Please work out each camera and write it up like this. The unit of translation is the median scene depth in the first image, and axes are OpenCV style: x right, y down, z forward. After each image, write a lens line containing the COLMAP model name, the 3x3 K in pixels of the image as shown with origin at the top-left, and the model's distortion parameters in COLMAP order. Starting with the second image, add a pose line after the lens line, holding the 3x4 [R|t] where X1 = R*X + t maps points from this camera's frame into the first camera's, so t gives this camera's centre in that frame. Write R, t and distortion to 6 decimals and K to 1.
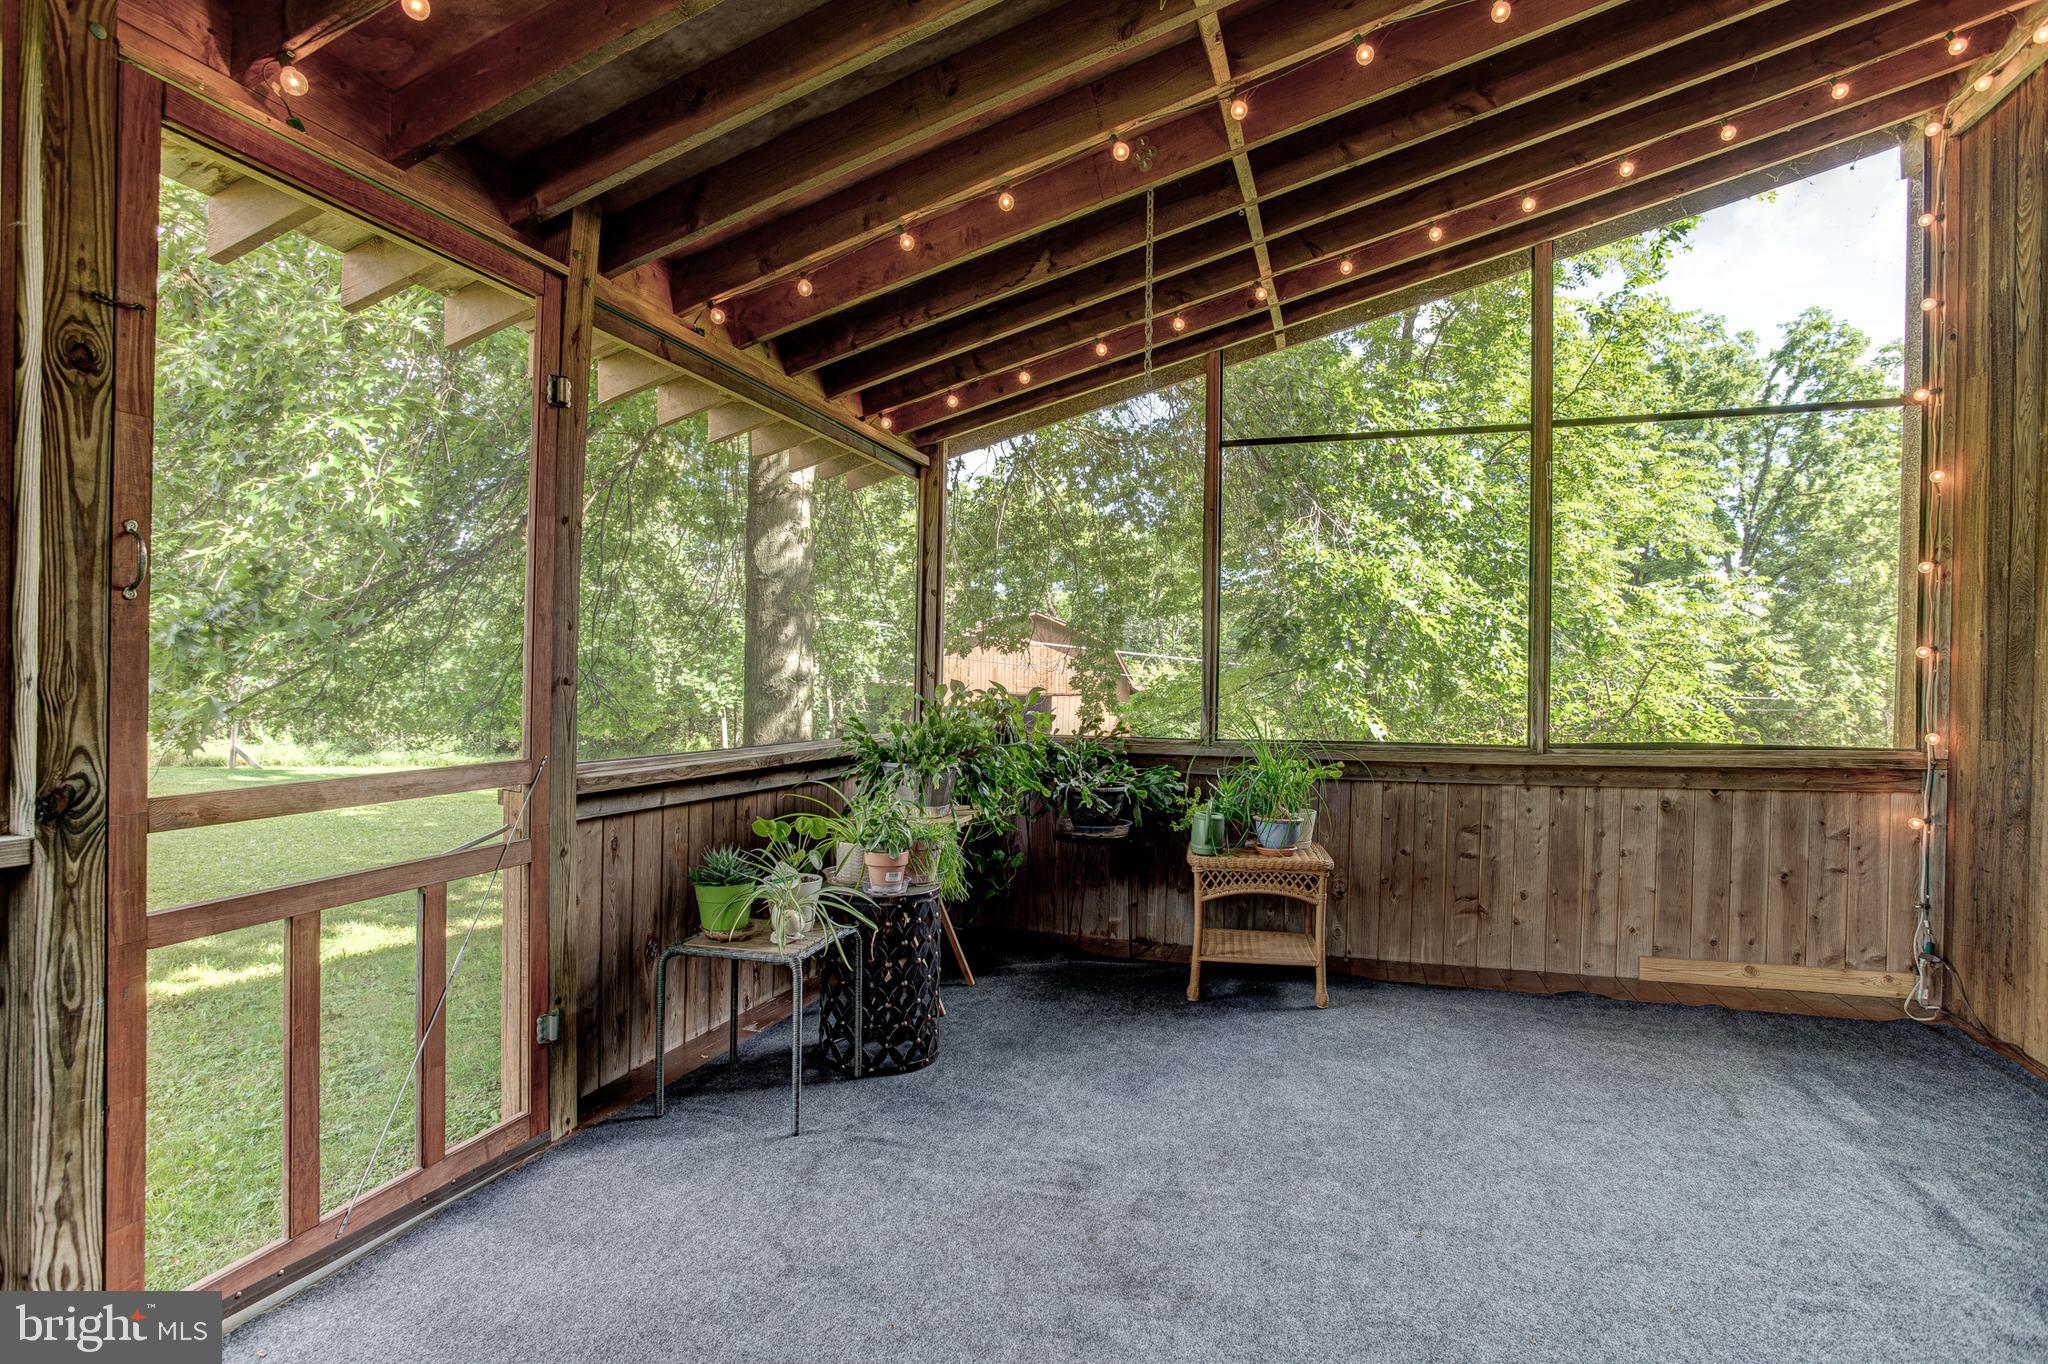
lens RADIAL K [[1039.2, 0, 1024.0], [0, 1039.2, 682.0], [0, 0, 1]] dist [-0.033812, 0.020600]
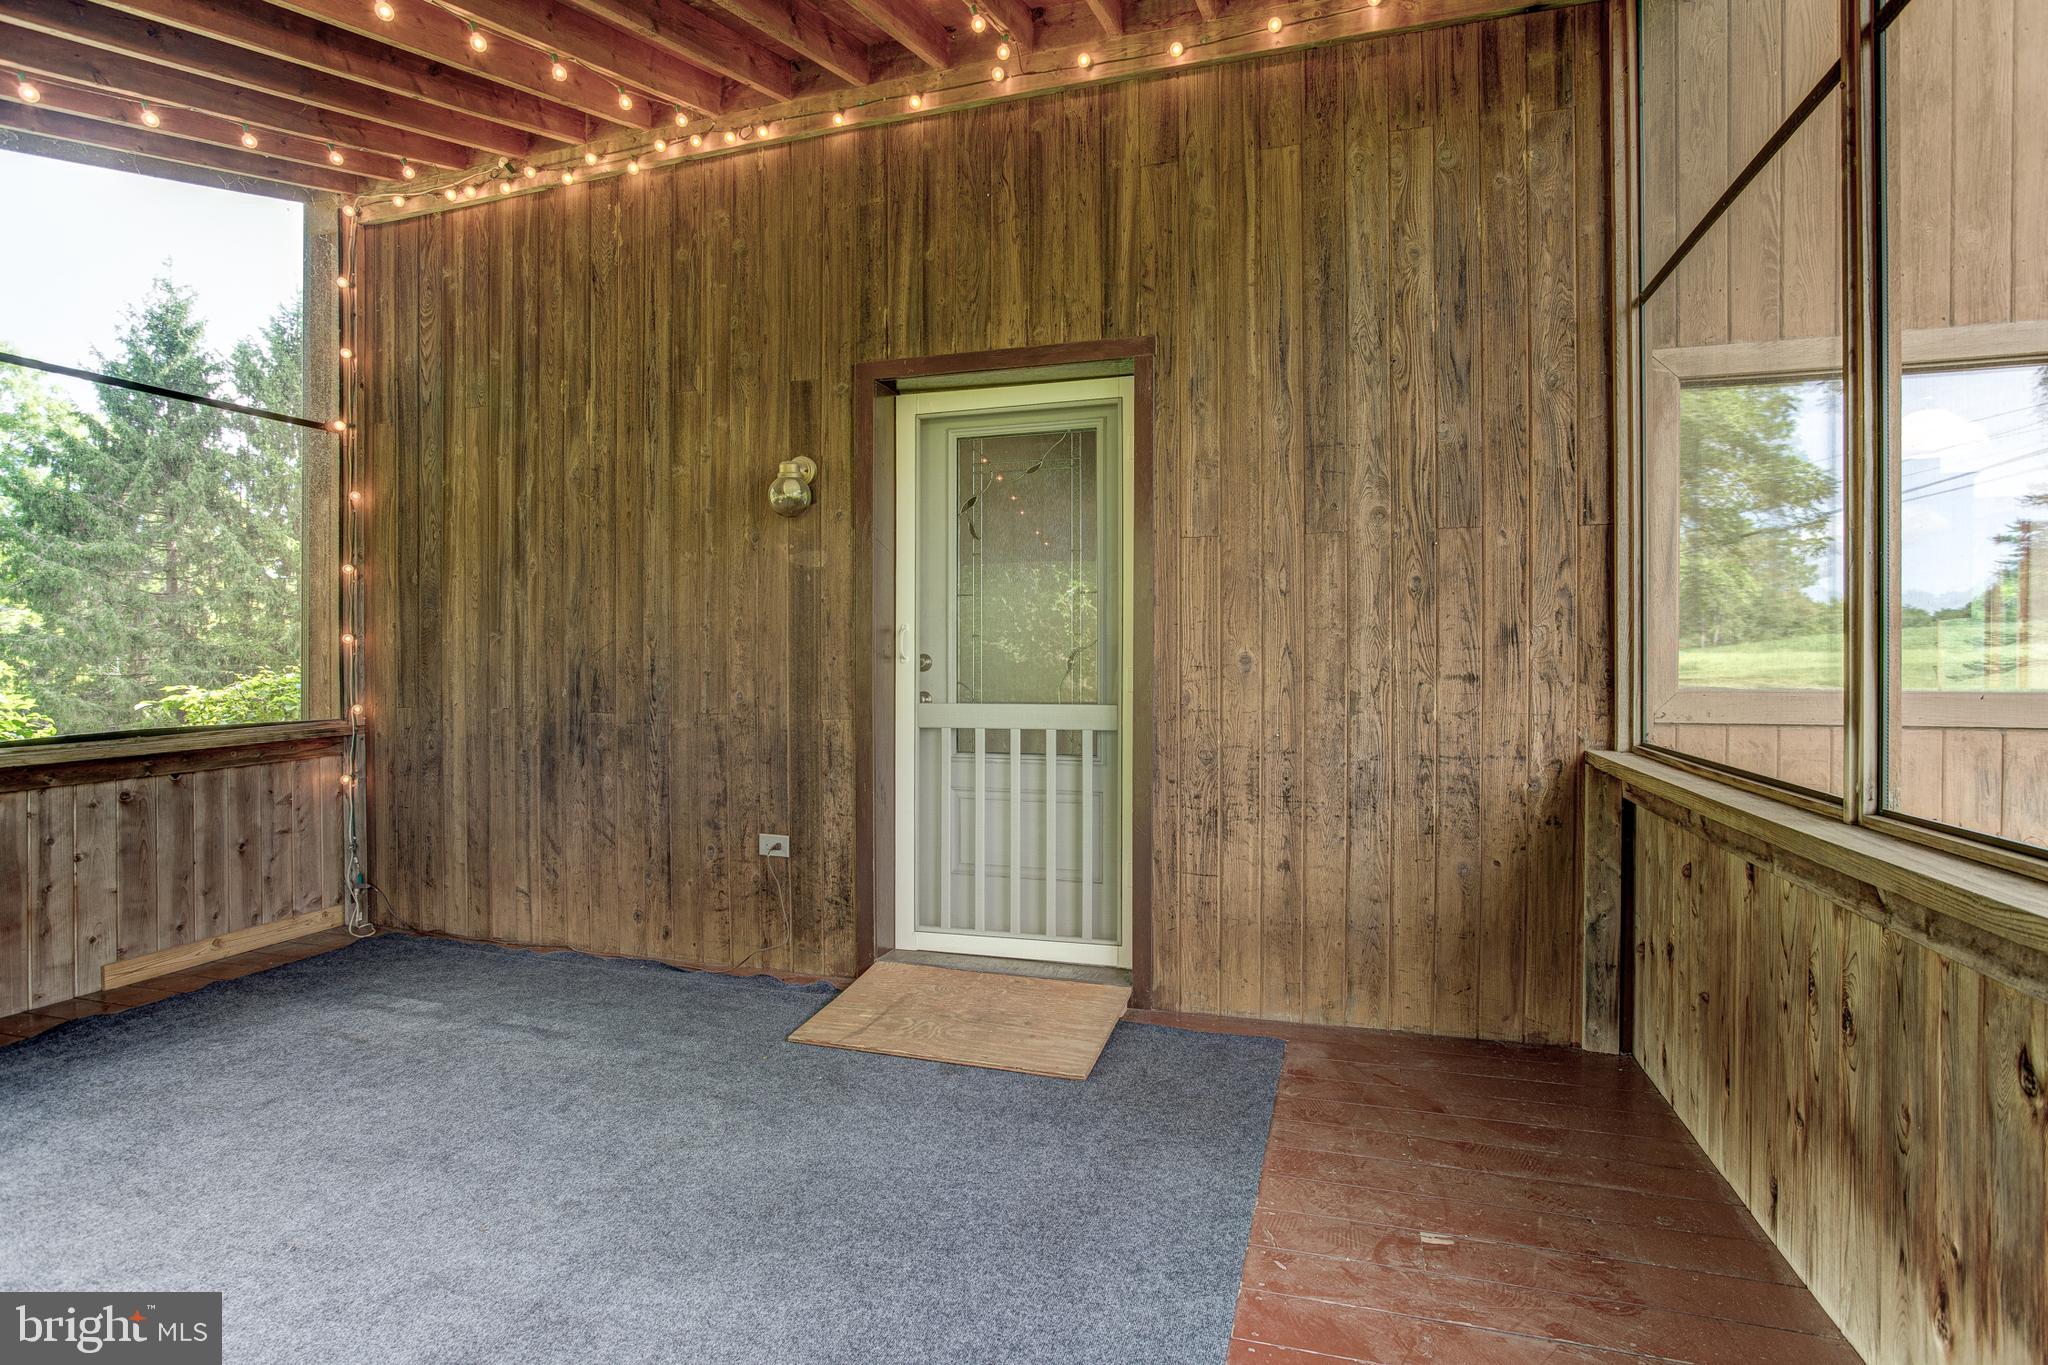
lens RADIAL K [[1039.2, 0, 1024.0], [0, 1039.2, 682.5], [0, 0, 1]] dist [-0.033812, 0.020600]
pose [[-0.001350, -0.028829, 0.999583, -0.345764], [0.008245, 0.999550, 0.028839, -0.005781], [-0.999965, 0.008281, -0.001111, 0.198390]]
